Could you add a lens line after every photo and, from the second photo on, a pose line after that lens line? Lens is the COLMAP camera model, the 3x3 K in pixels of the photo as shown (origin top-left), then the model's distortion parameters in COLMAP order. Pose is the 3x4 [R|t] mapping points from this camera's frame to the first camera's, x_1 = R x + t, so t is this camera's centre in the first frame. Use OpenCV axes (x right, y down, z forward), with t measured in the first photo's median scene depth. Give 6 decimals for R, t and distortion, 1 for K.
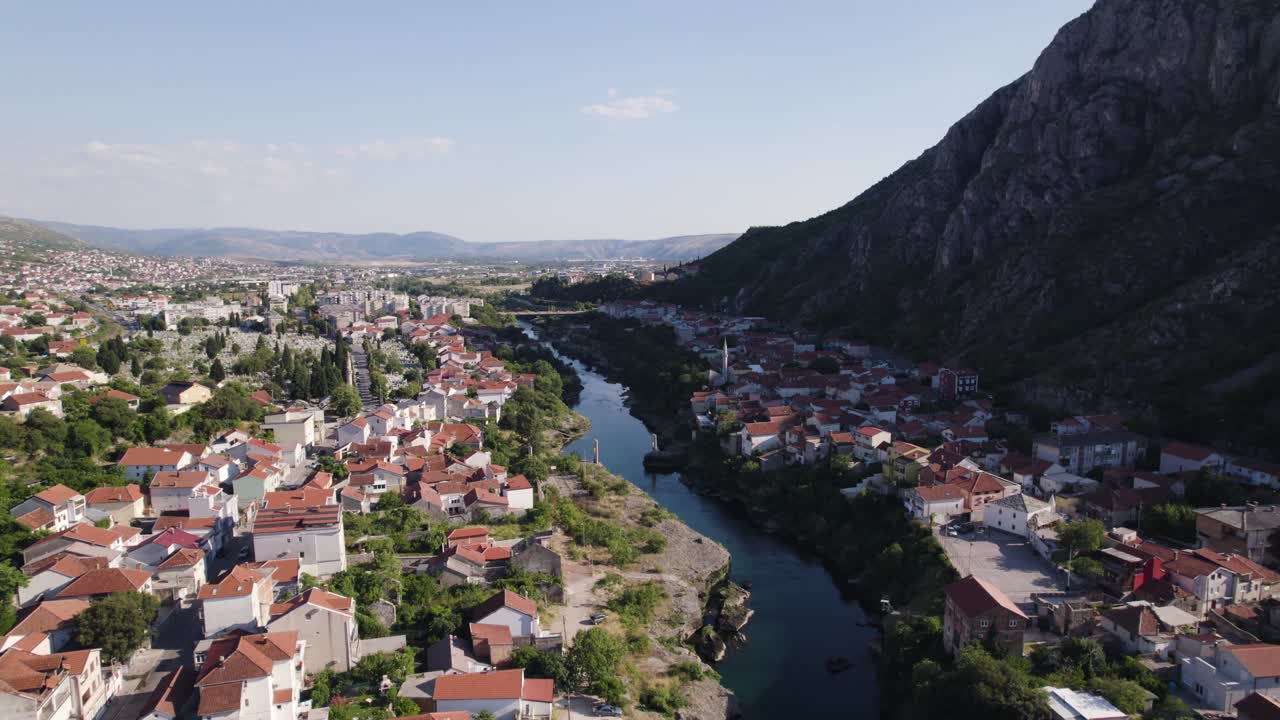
lens RADIAL K [[772.4, 0, 645.5], [0, 772.4, 362.8], [0, 0, 1]] dist [-0.018007, 0.015222]
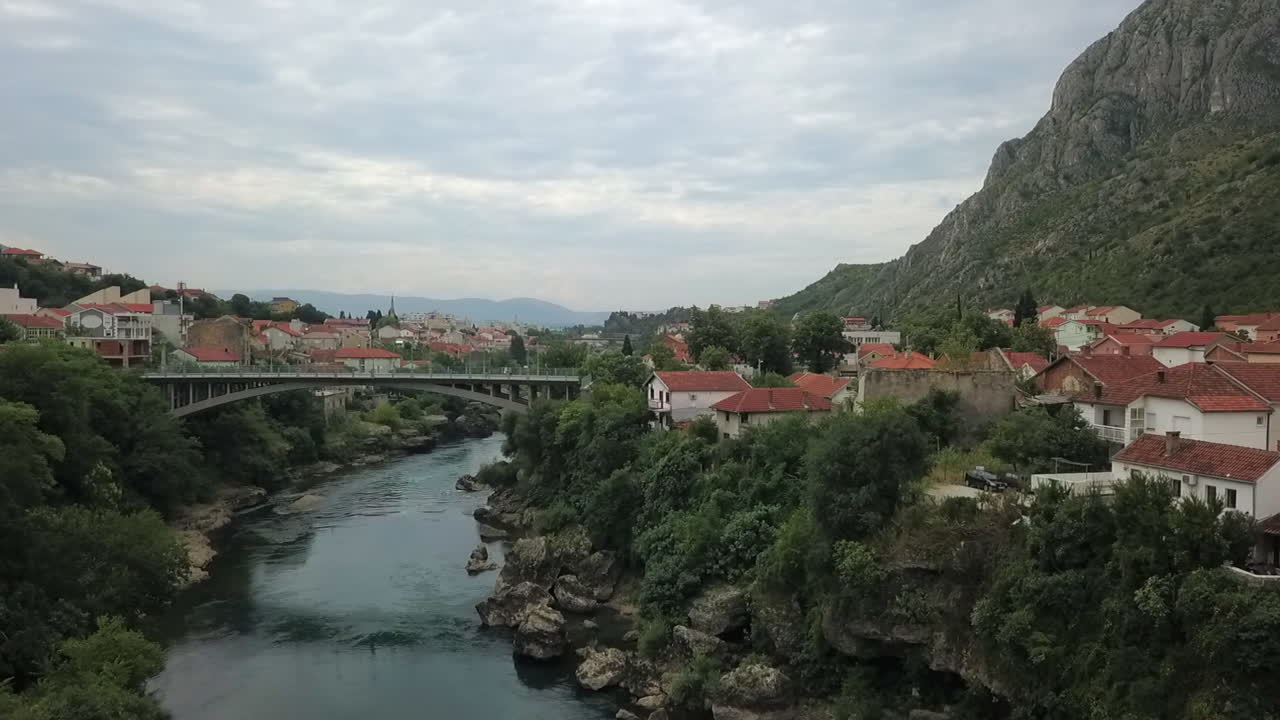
lens RADIAL K [[995.9, 0, 622.9], [0, 995.9, 360.6], [0, 0, 1]] dist [0.003298, -0.000578]
pose [[0.983489, 0.023557, -0.179429, 0.208074], [-0.043850, 0.992966, -0.109984, 0.172821], [0.175576, 0.116036, 0.977604, -0.408749]]
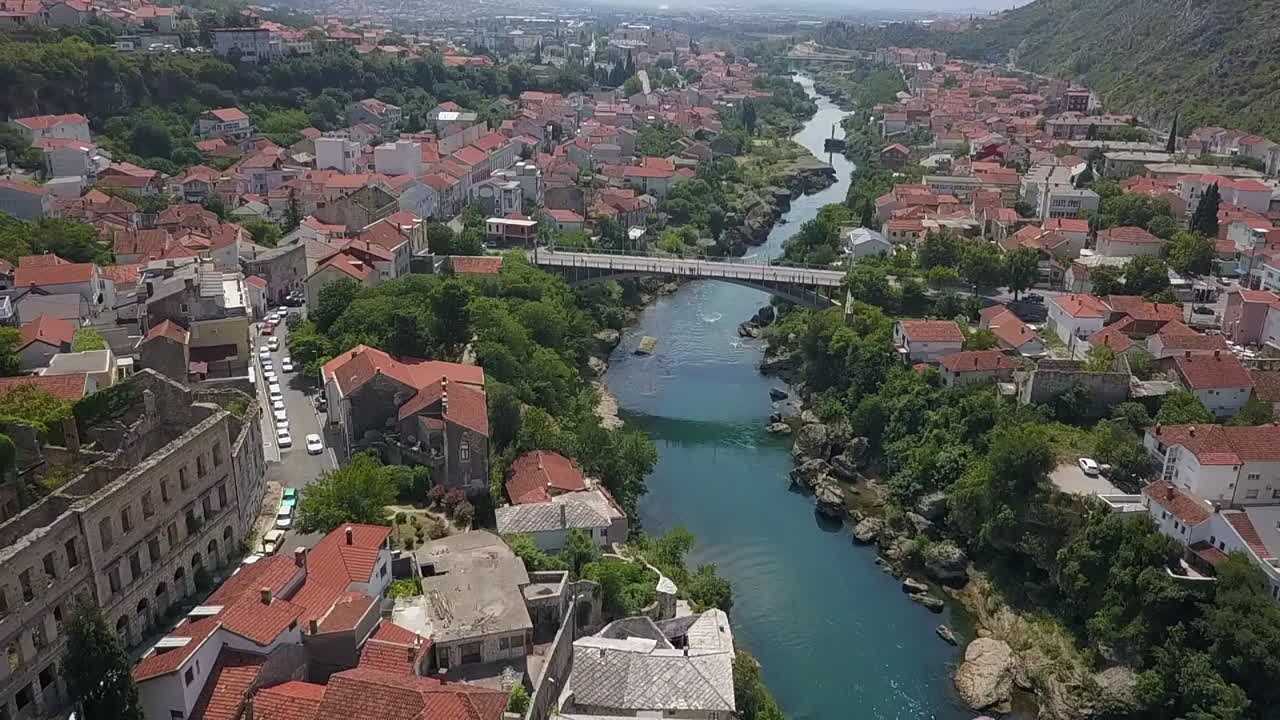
lens RADIAL K [[995.9, 0, 645.6], [0, 995.9, 362.4], [0, 0, 1]] dist [0.003298, -0.000578]
pose [[0.937516, 0.144707, -0.316423, 0.203063], [-0.076384, 0.972825, 0.218580, 0.088414], [0.339454, -0.180752, 0.923092, -0.551718]]
